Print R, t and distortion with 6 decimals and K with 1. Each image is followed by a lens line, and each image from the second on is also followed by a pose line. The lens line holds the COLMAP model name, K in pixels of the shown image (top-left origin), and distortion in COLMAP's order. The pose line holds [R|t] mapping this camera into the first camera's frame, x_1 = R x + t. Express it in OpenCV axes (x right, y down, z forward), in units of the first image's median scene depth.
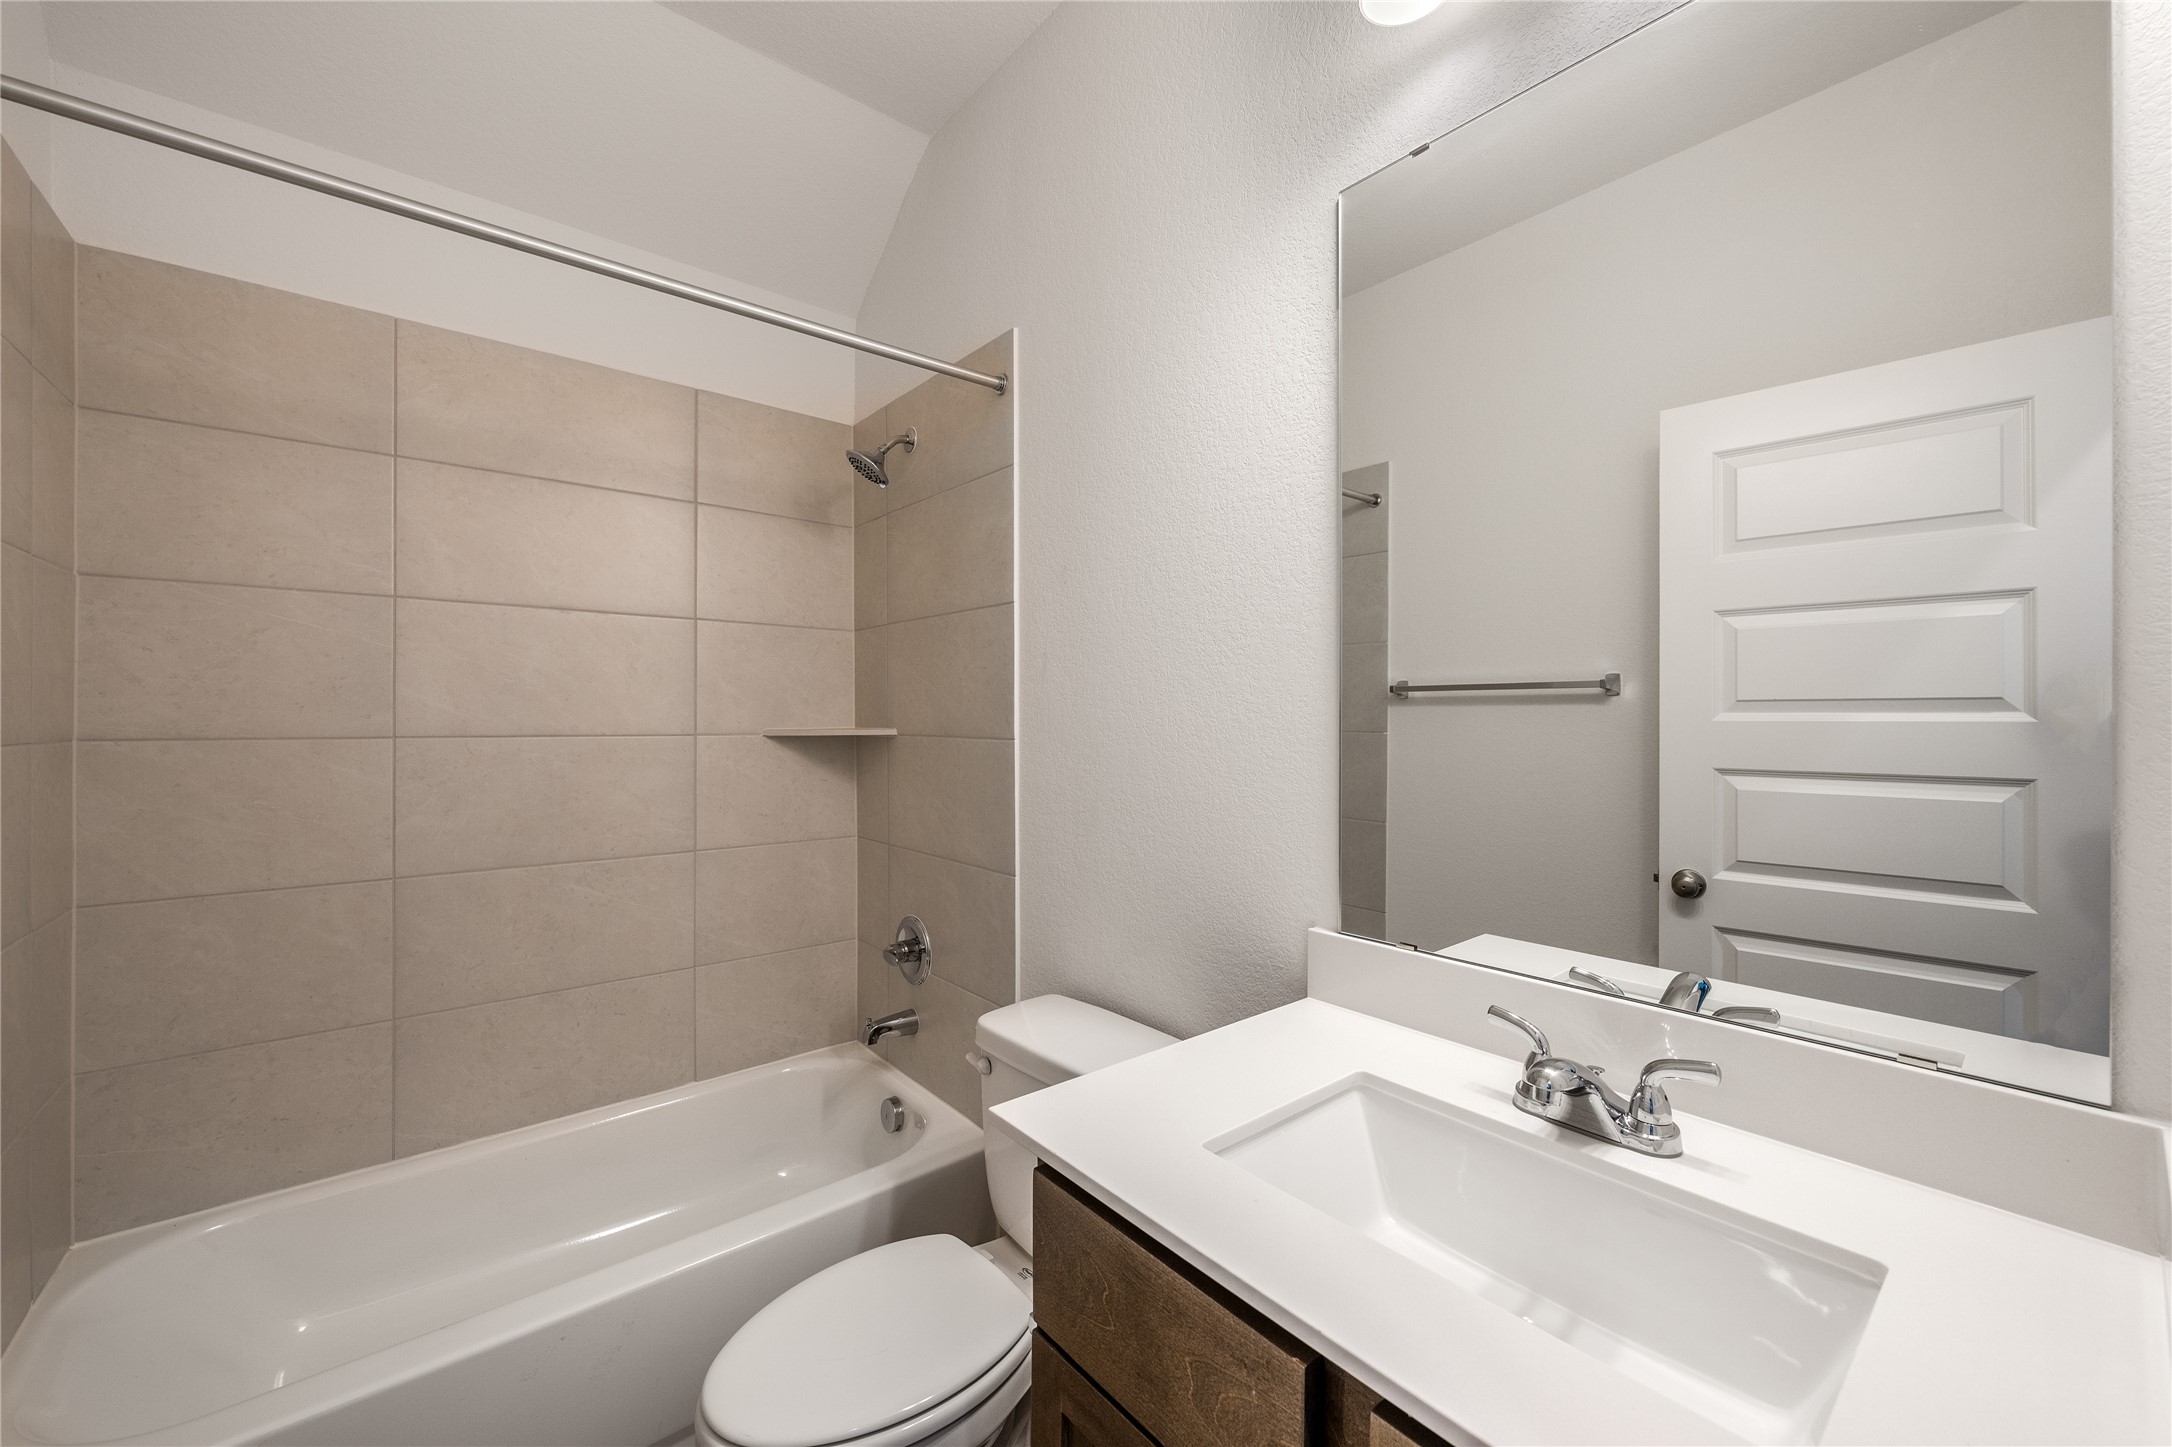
lens RADIAL K [[860.5, 0, 1081.7], [0, 860.5, 724.0], [0, 0, 1]] dist [0.002316, 0.000554]
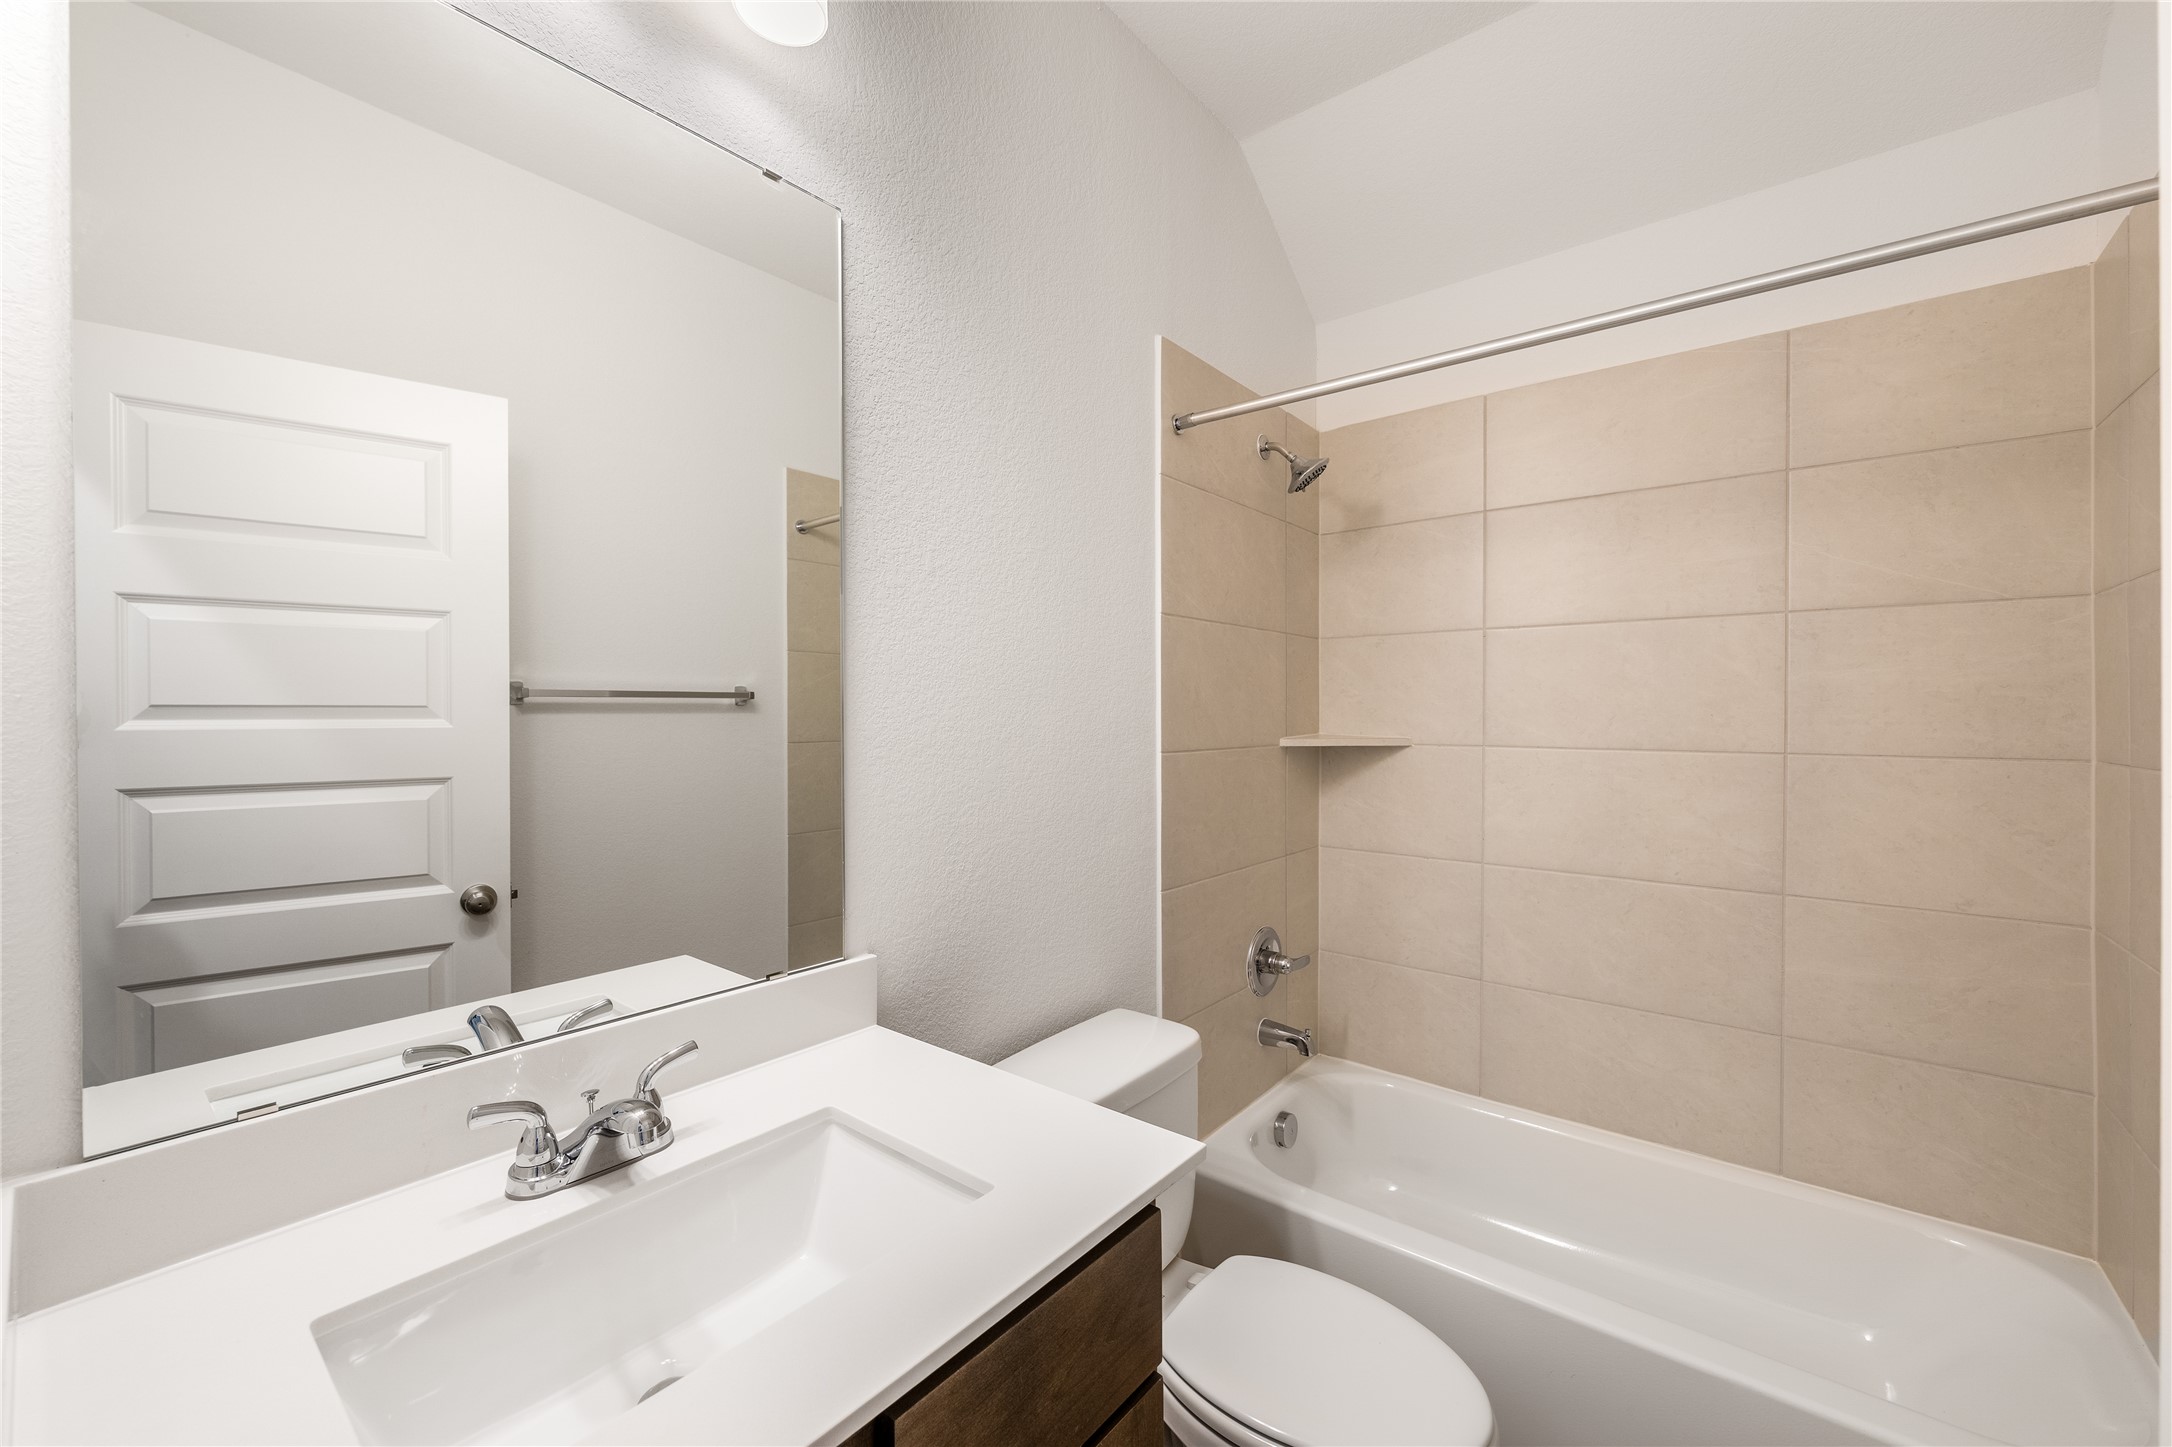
lens RADIAL K [[860.5, 0, 1079.2], [0, 860.5, 712.8], [0, 0, 1]] dist [0.002316, 0.000554]
pose [[-0.212340, 0.009184, 0.977153, -0.441109], [0.010556, 0.999919, -0.007104, -0.011270], [-0.977139, 0.008806, -0.212420, 0.692161]]
